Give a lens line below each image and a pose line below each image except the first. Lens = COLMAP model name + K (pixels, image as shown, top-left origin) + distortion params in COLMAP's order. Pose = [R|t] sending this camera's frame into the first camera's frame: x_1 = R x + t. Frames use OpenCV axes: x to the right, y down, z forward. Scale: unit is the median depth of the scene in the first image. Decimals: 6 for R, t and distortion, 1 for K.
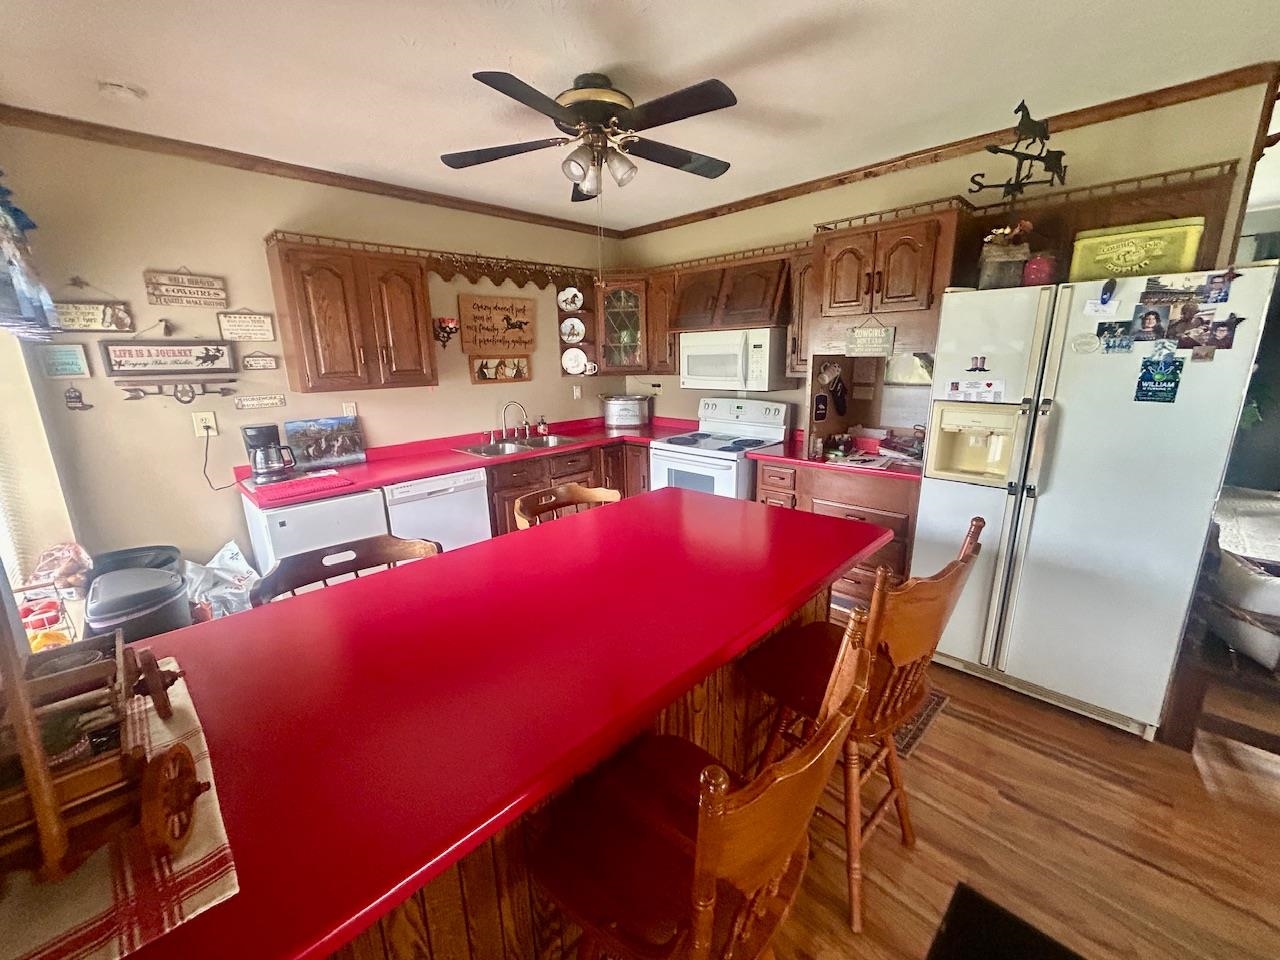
lens RADIAL K [[517.1, 0, 639.5], [0, 517.1, 480.4], [0, 0, 1]] dist [-0.000967, 0.000277]
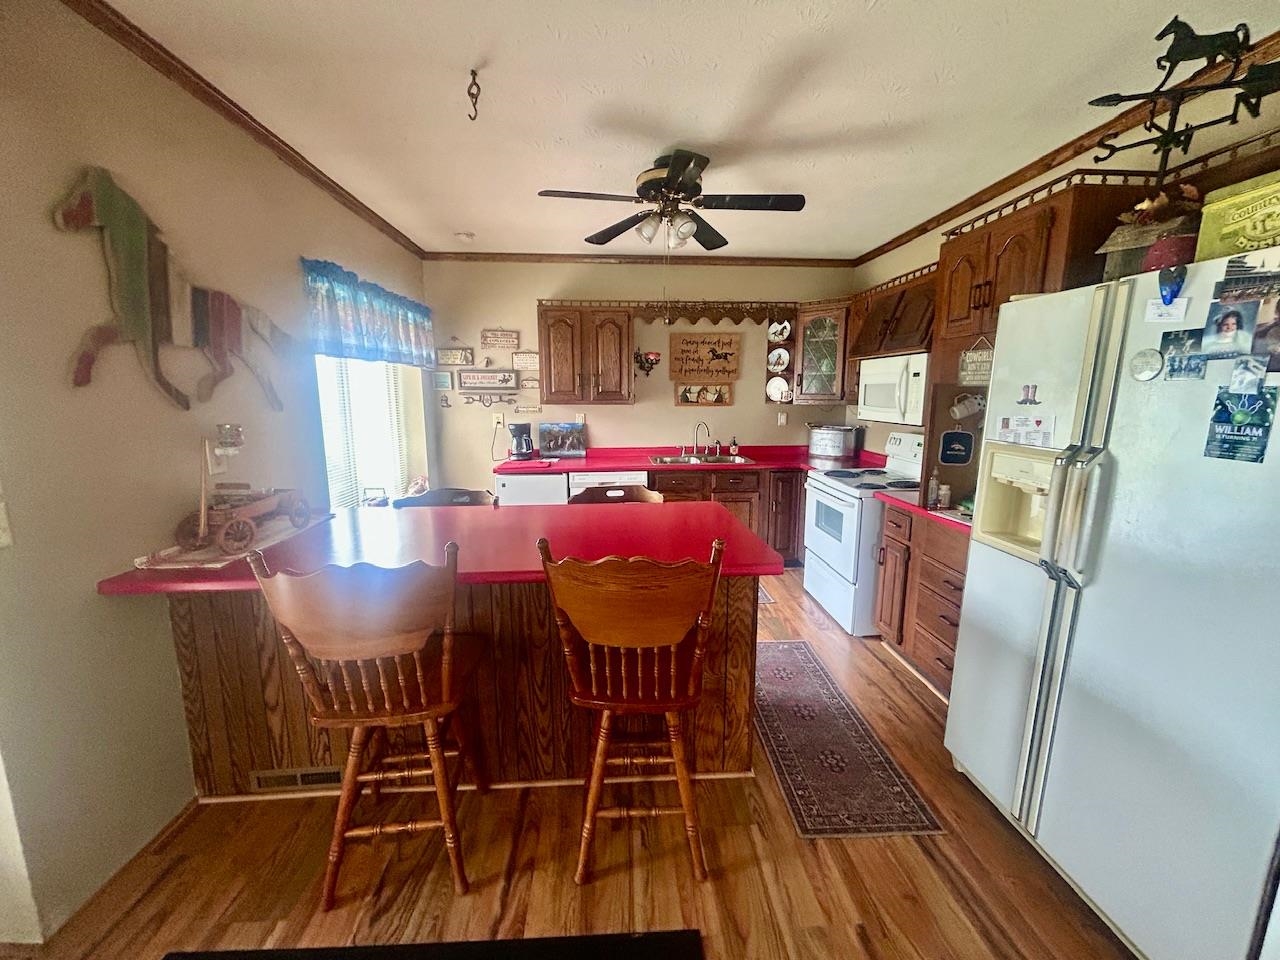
lens RADIAL K [[517.1, 0, 640.0], [0, 517.1, 480.6], [0, 0, 1]] dist [-0.000967, 0.000277]
pose [[0.745658, 0.134938, -0.652523, 0.523127], [-0.173602, 0.984802, 0.005271, -0.007316], [0.643317, 0.109350, 0.757751, 0.065229]]
